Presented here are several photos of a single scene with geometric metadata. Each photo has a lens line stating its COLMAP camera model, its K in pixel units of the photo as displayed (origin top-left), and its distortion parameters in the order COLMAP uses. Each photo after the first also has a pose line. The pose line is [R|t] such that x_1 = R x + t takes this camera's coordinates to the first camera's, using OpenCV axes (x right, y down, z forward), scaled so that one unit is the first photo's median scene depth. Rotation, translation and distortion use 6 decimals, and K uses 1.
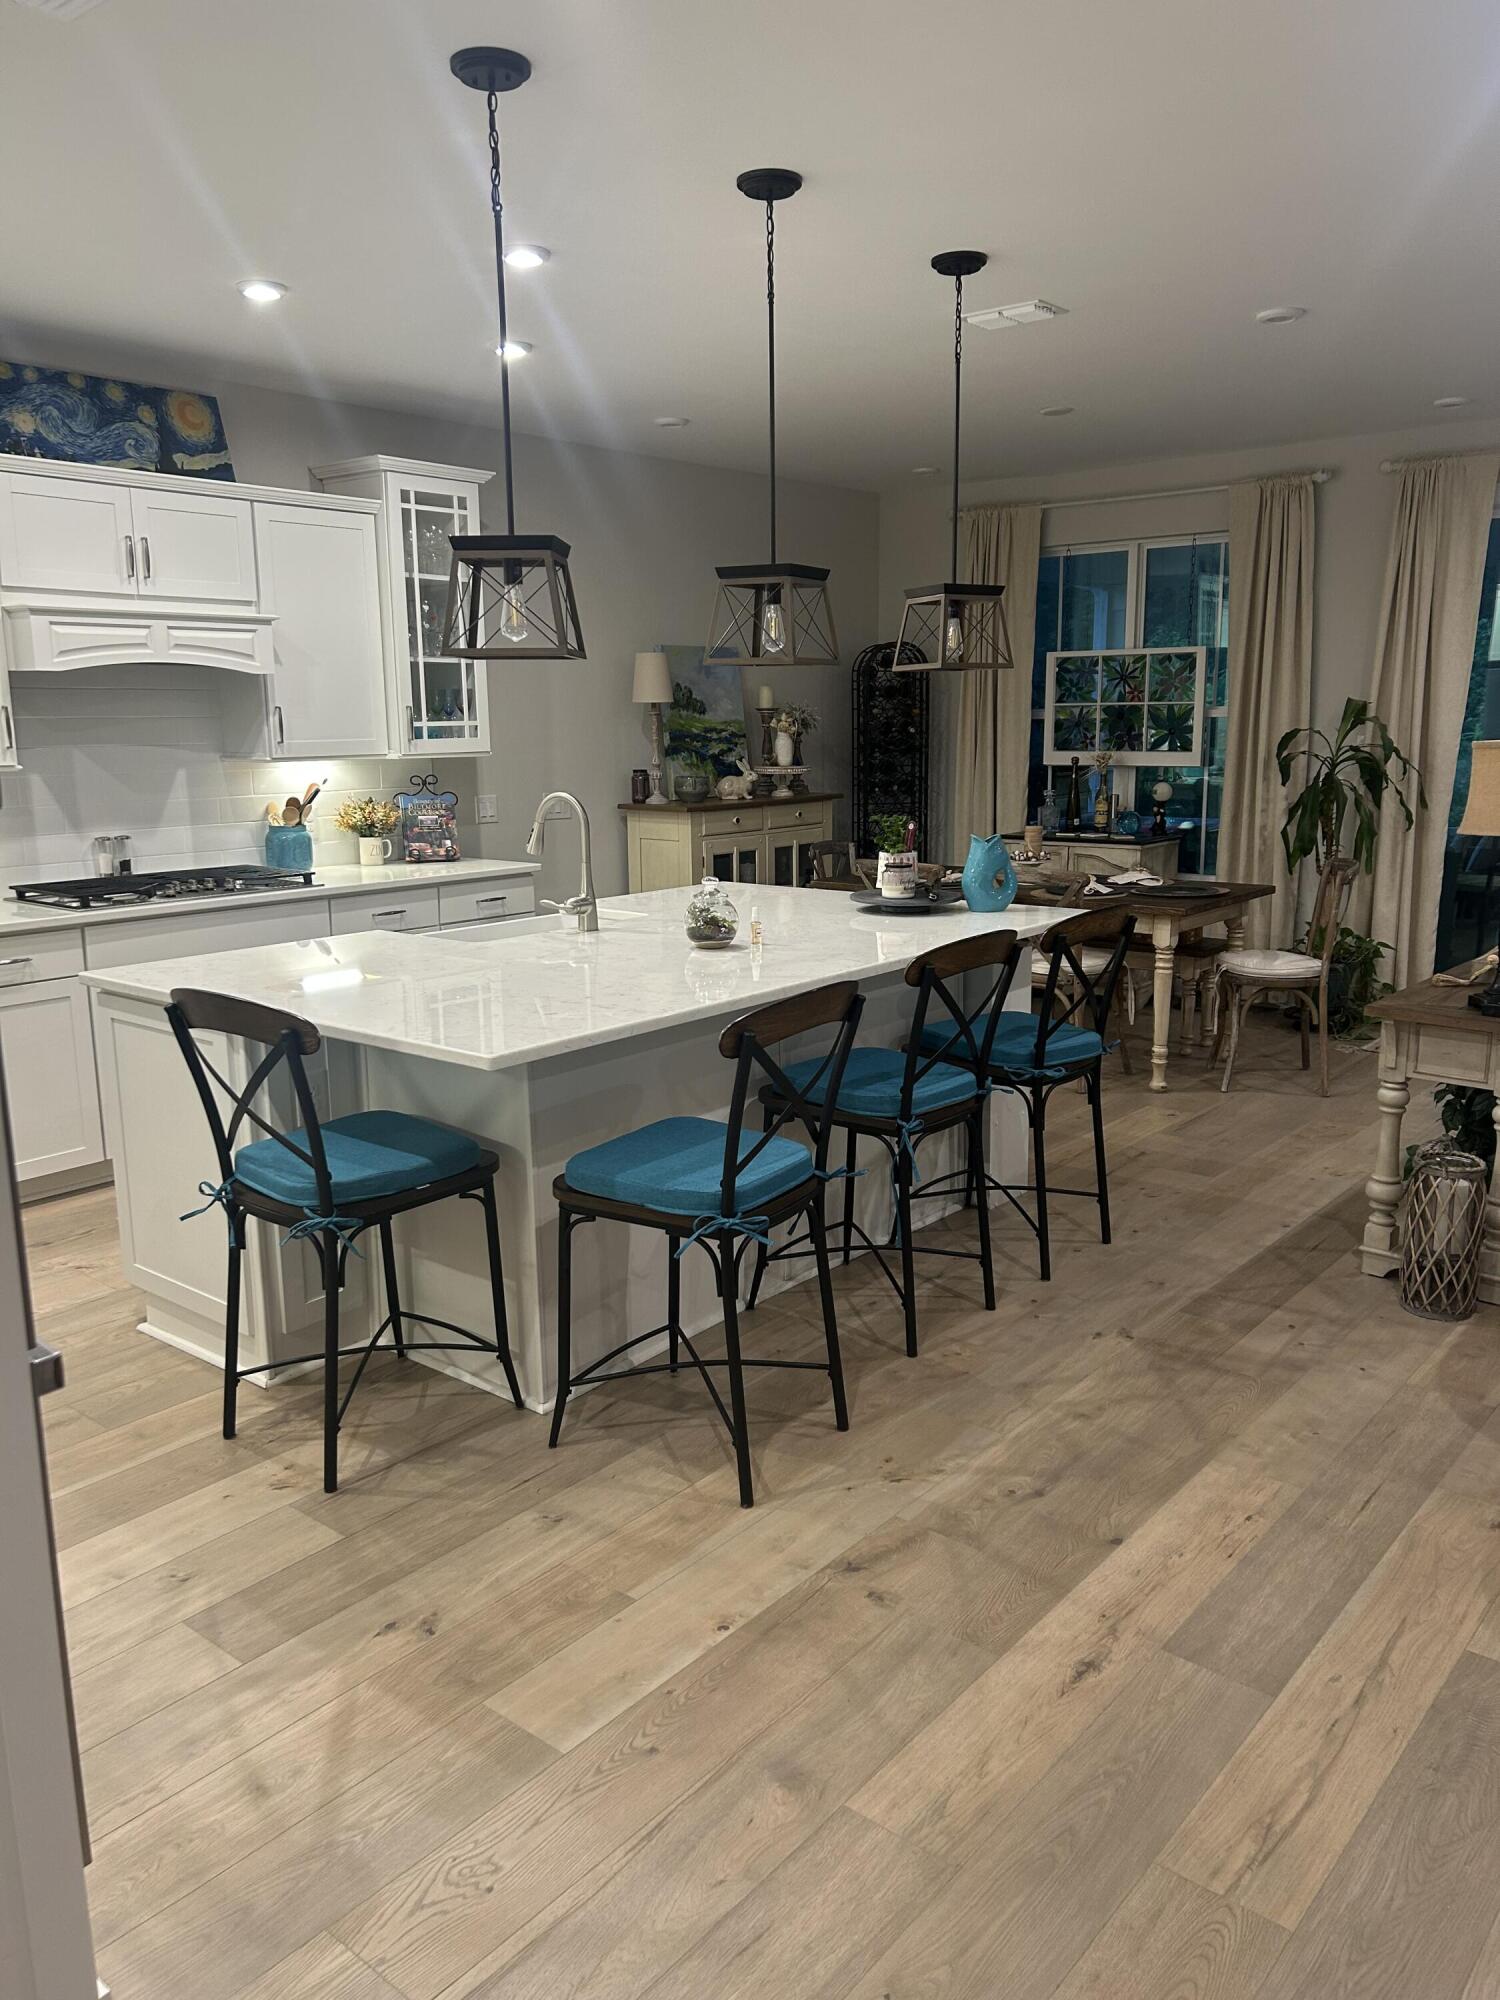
lens RADIAL K [[1500.2, 0, 751.3], [0, 1500.2, 1003.8], [0, 0, 1]] dist [0.006691, 0.001244]
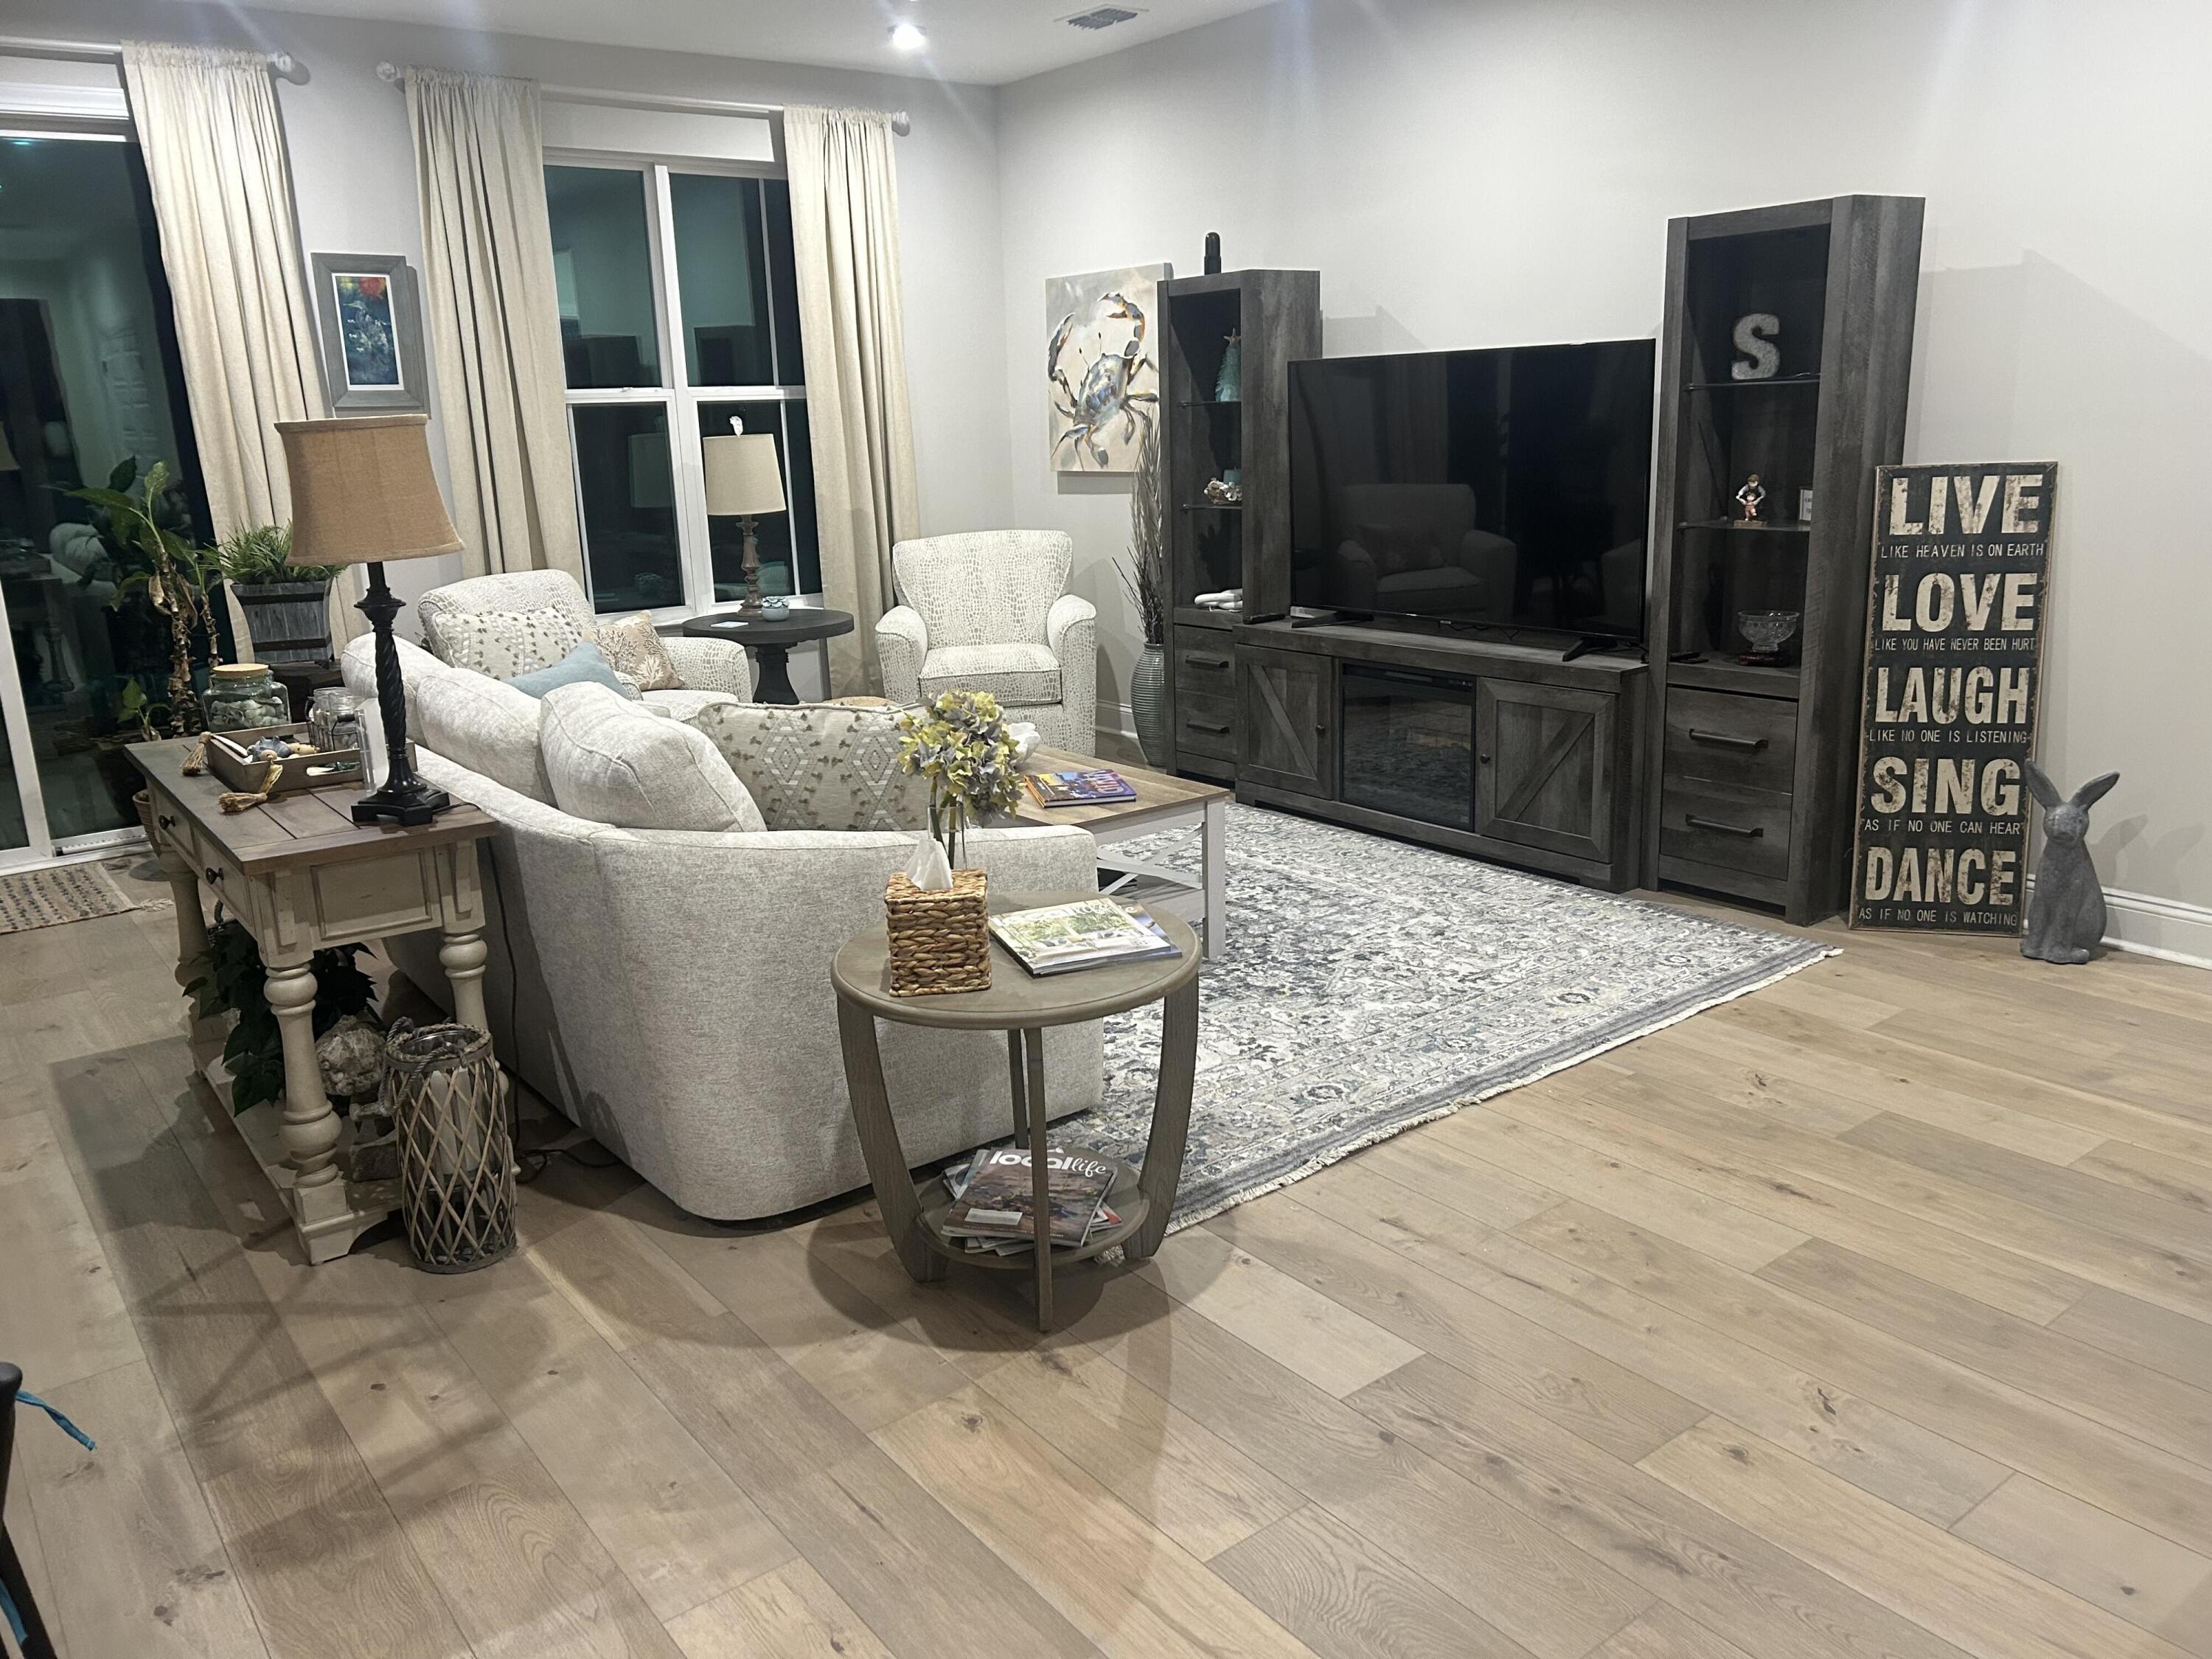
lens RADIAL K [[1659.2, 0, 1107.2], [0, 1659.2, 823.3], [0, 0, 1]] dist [0.006691, 0.001244]
pose [[0.211871, -0.255661, 0.943265, -0.164439], [0.224561, 0.952087, 0.207612, -0.080851], [-0.951148, 0.167834, 0.259131, 0.496270]]
